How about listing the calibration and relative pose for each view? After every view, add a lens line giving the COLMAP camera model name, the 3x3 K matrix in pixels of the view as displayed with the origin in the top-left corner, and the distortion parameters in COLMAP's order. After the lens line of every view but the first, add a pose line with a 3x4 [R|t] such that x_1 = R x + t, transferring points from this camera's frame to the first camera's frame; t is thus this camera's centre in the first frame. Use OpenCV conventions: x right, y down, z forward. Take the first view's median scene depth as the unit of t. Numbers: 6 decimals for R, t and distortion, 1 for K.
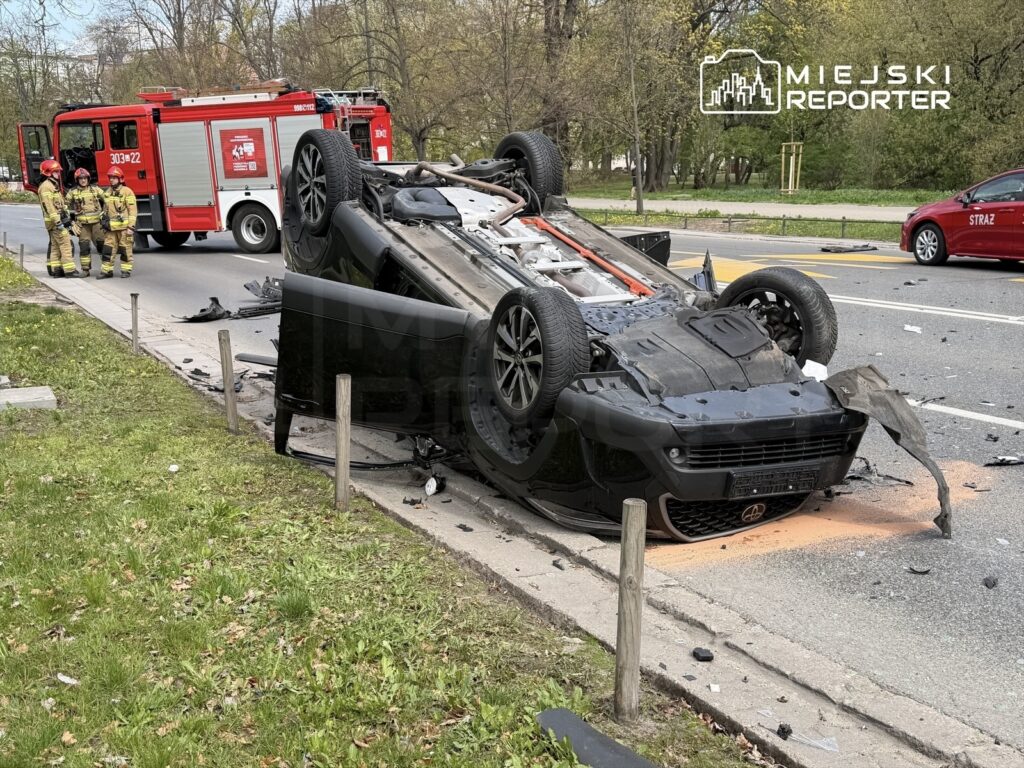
lens RADIAL K [[1154.3, 0, 512.0], [0, 1154.3, 384.0], [0, 0, 1]] dist [0.200746, -0.445414]
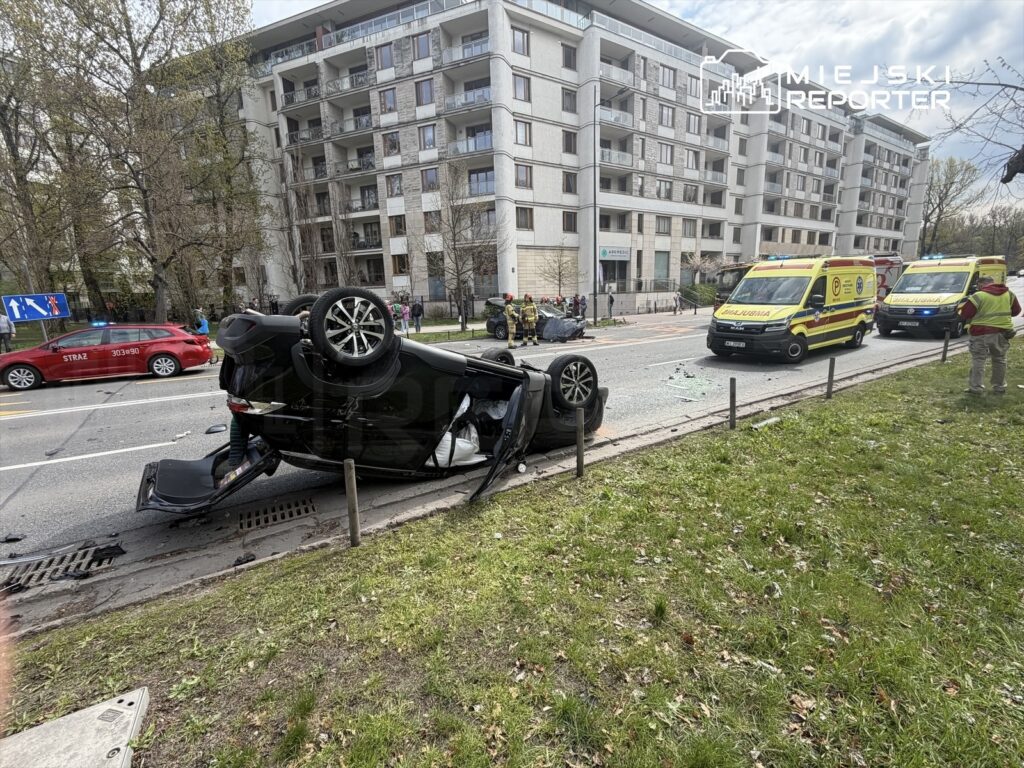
lens RADIAL K [[443.5, 0, 512.0], [0, 443.5, 384.0], [0, 0, 1]] dist [-0.002038, -0.000180]
pose [[-0.079089, -0.158561, 0.984177, -0.685924], [0.217412, 0.960760, 0.172259, -0.159924], [-0.972871, 0.227595, -0.041513, 0.875329]]
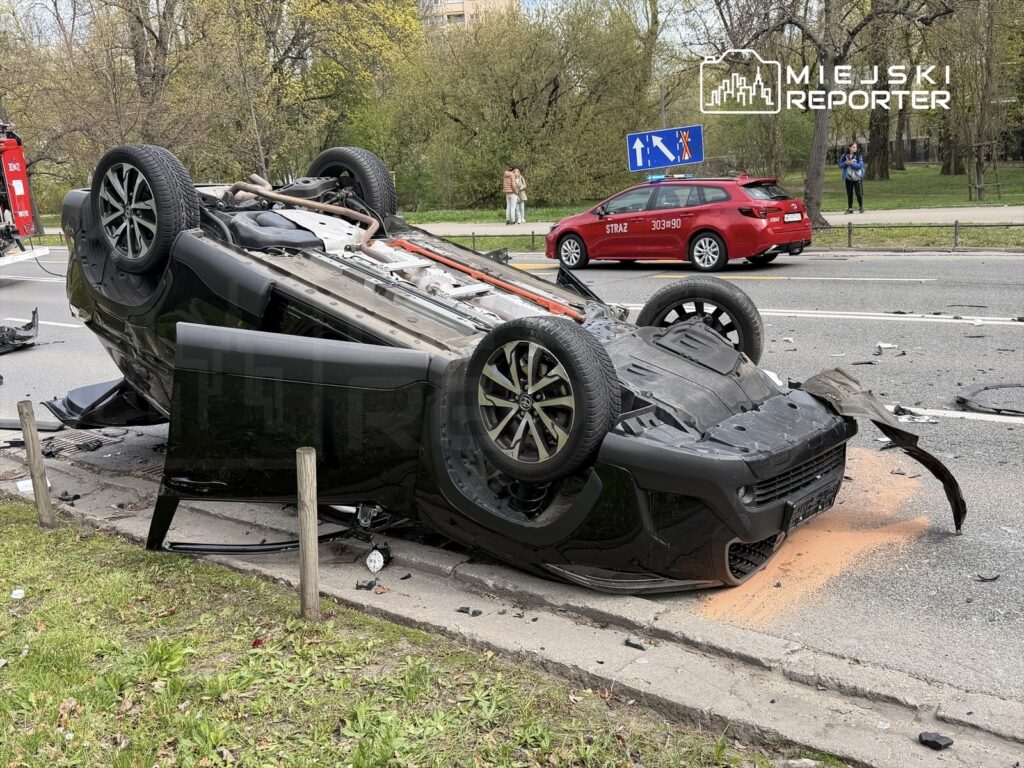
lens RADIAL K [[974.7, 0, 511.2], [0, 974.7, 388.2], [0, 0, 1]] dist [0.201789, -0.422774]
pose [[0.920951, -0.109733, 0.373910, -0.200862], [0.106377, 0.993883, 0.029671, -0.041020], [-0.374879, 0.012450, 0.926990, 0.255160]]
